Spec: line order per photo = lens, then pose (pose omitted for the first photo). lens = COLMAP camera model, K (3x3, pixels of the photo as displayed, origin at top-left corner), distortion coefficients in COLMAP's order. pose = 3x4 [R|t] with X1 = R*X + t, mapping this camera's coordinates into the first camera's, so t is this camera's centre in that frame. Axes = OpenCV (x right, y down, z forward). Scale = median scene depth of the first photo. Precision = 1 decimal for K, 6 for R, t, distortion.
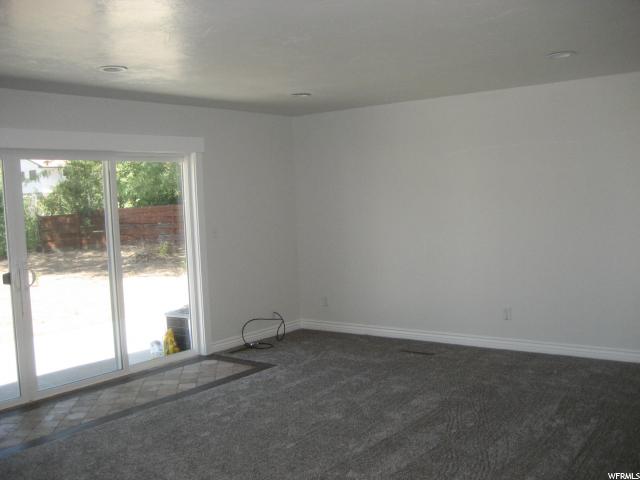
lens RADIAL K [[664.2, 0, 320.0], [0, 664.2, 240.0], [0, 0, 1]] dist [-0.152095, 0.226438]
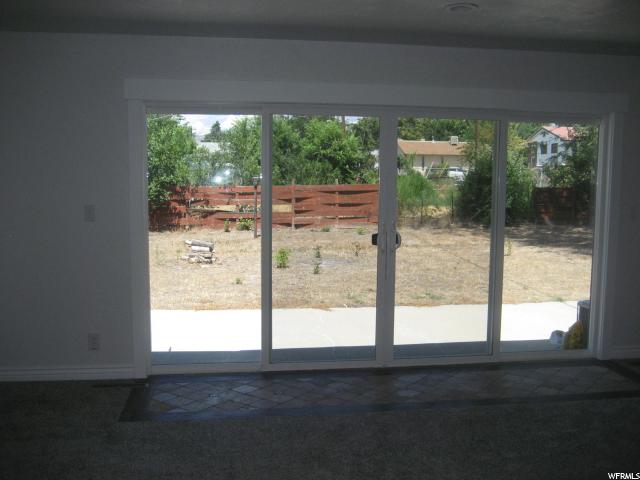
lens RADIAL K [[664.2, 0, 320.0], [0, 664.2, 240.0], [0, 0, 1]] dist [-0.152095, 0.226438]
pose [[0.719950, 0.108829, -0.685441, 0.115379], [-0.082088, 0.994049, 0.071607, -0.003419], [0.689155, 0.004713, 0.724599, 0.169017]]
